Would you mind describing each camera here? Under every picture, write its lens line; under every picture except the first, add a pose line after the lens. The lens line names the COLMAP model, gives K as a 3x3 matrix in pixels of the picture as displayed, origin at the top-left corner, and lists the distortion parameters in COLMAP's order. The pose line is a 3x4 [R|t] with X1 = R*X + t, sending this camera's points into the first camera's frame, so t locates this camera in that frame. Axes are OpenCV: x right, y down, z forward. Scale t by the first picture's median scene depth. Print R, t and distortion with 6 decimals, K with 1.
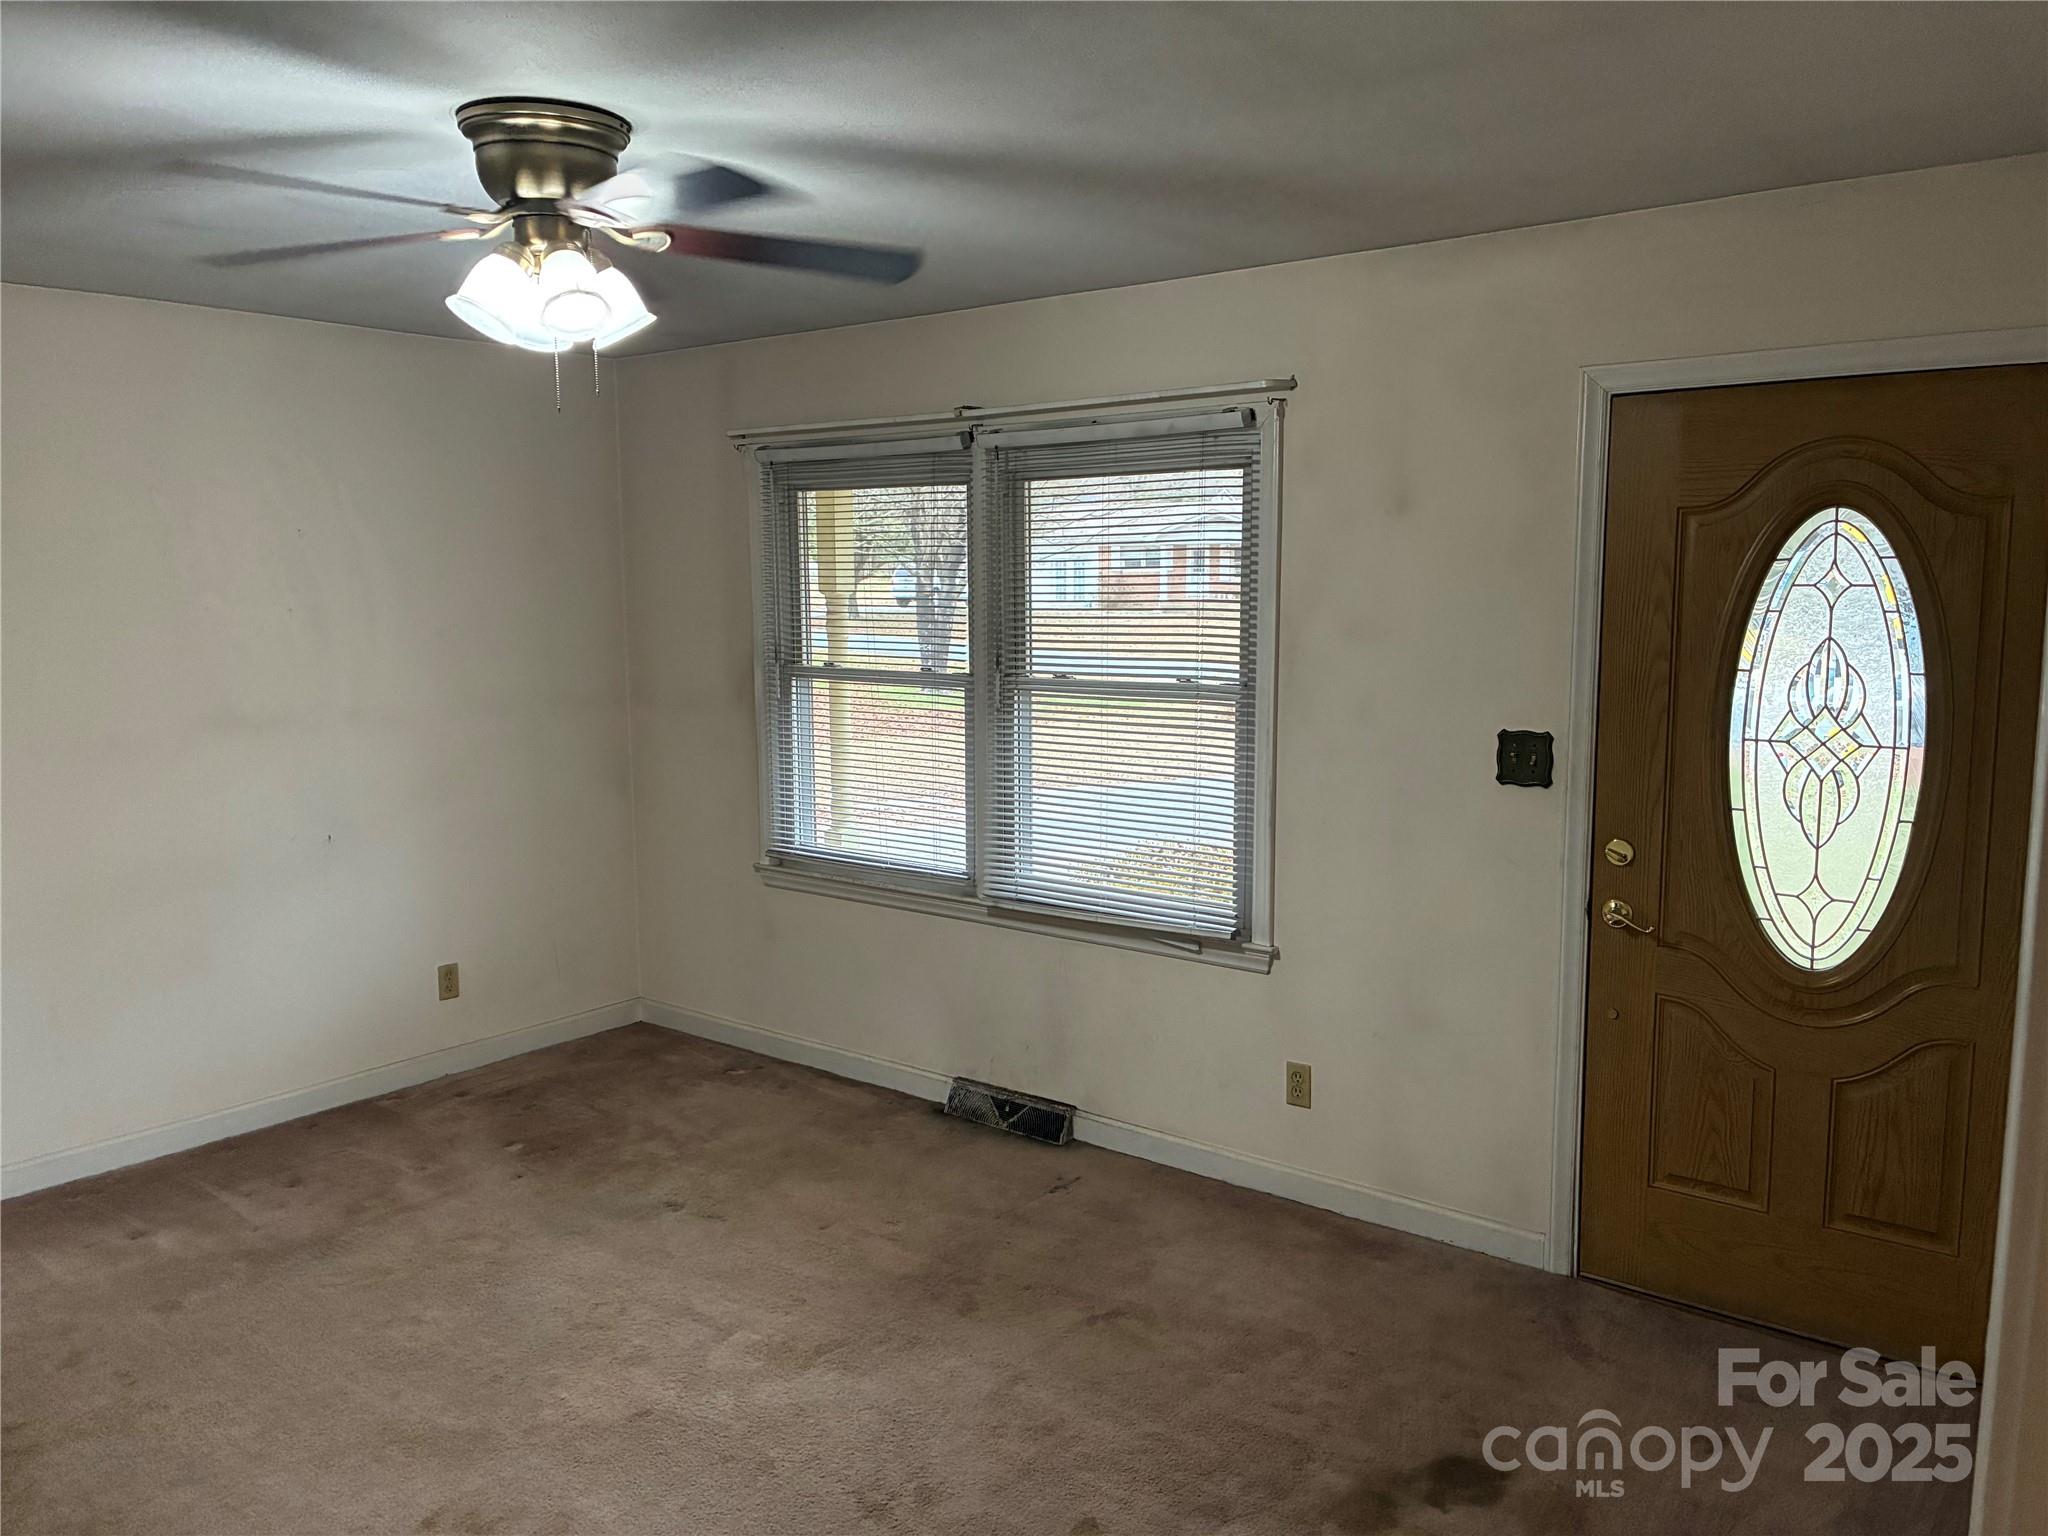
lens RADIAL K [[1540.2, 0, 1033.7], [0, 1540.2, 767.3], [0, 0, 1]] dist [0.053704, -0.073374]
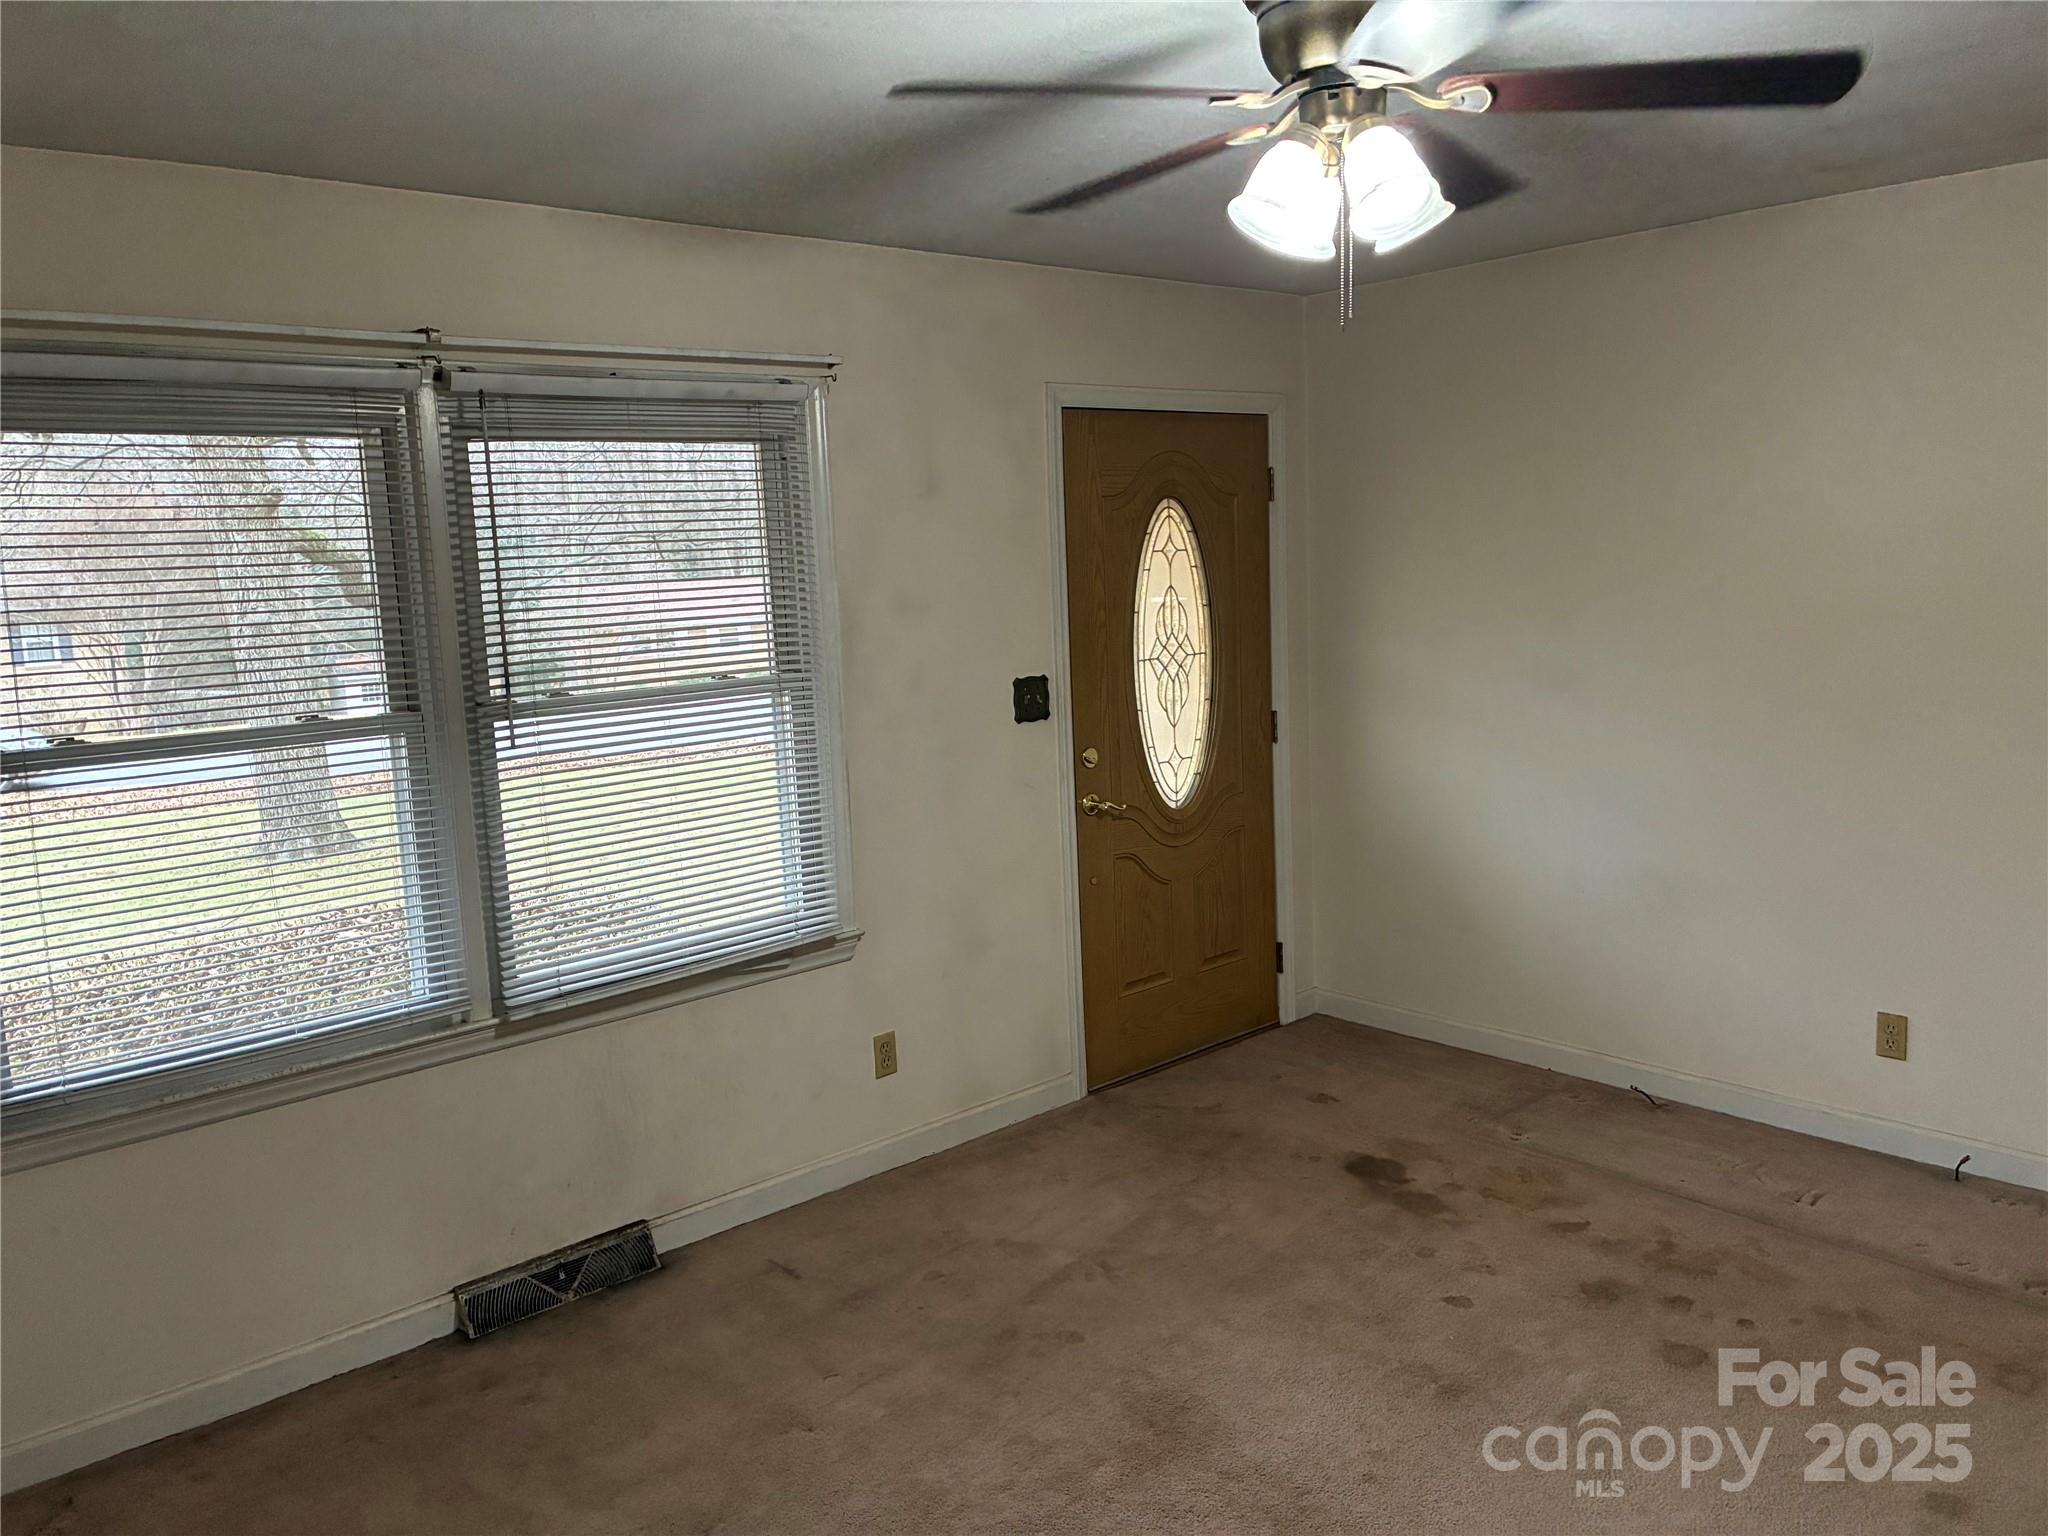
lens RADIAL K [[1501.4, 0, 1024.0], [0, 1501.4, 768.0], [0, 0, 1]] dist [0.060324, -0.065977]
pose [[0.186172, -0.140503, 0.972419, -0.784901], [0.166528, 0.979915, 0.109704, -0.077264], [-0.968302, 0.141511, 0.205830, 0.709315]]
